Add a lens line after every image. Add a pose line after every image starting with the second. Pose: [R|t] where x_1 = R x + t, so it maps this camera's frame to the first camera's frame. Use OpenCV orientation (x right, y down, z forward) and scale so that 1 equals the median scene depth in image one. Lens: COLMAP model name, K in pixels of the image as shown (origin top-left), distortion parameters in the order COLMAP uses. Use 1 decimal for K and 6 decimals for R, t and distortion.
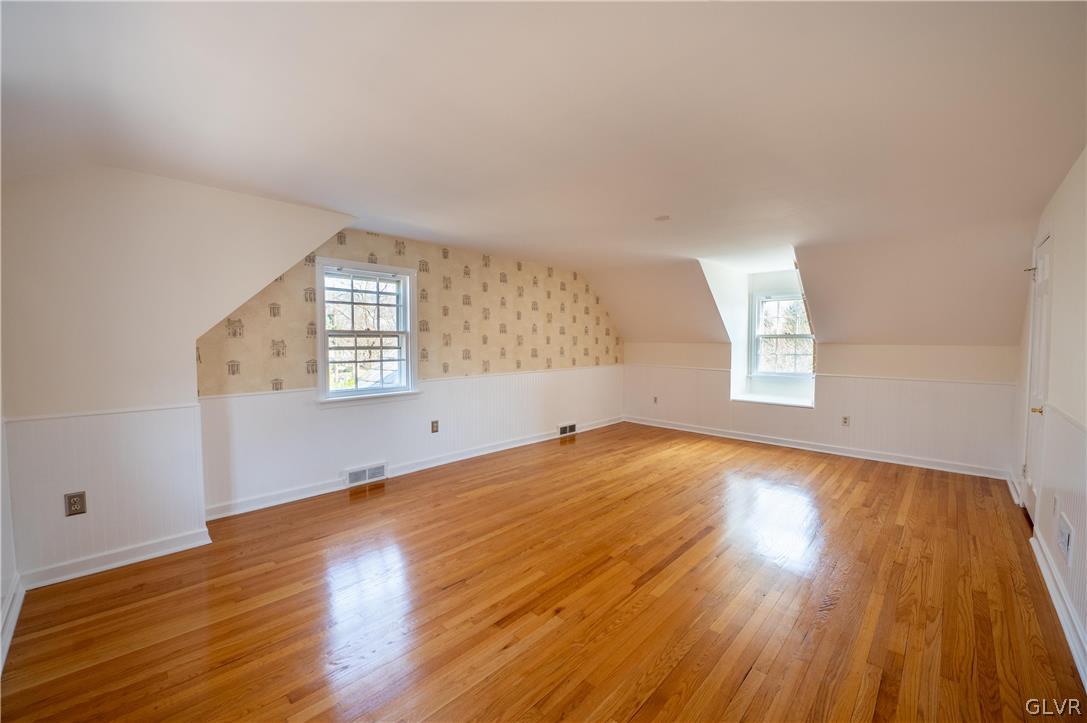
lens RADIAL K [[426.2, 0, 542.5], [0, 426.2, 363.0], [0, 0, 1]] dist [-0.018888, -0.001594]
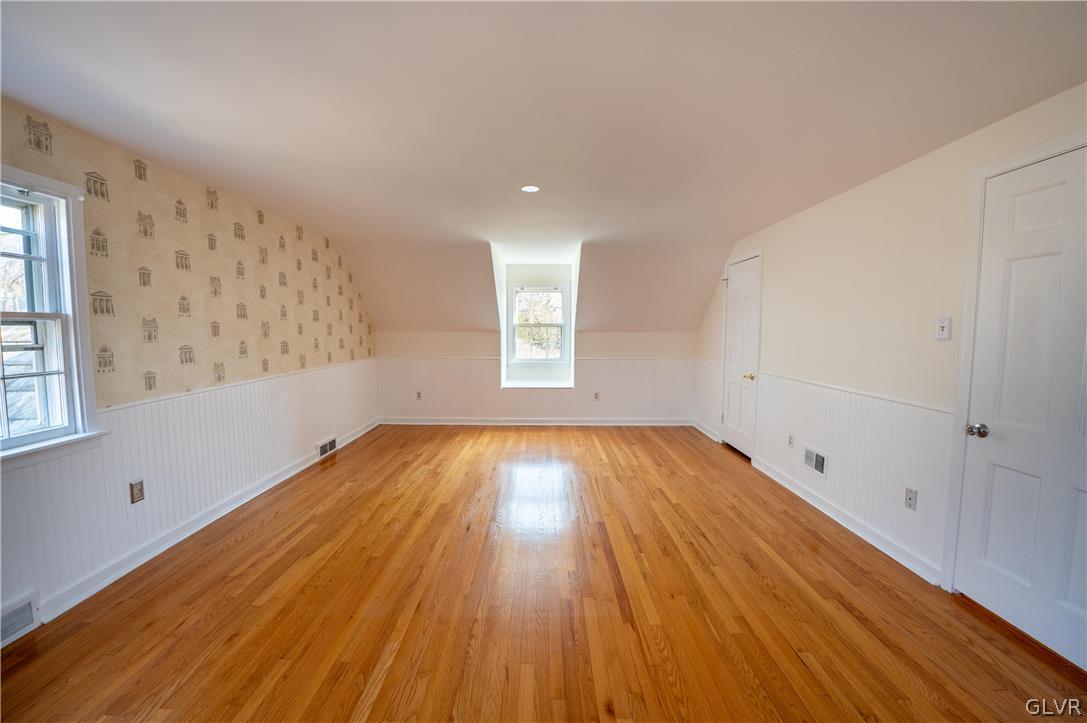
lens RADIAL K [[426.2, 0, 544.5], [0, 426.2, 362.4], [0, 0, 1]] dist [-0.018888, -0.001594]
pose [[0.722314, -0.055753, 0.689315, -0.220041], [0.034902, 0.998414, 0.044180, -0.017822], [-0.690684, -0.007854, 0.723114, 0.246489]]
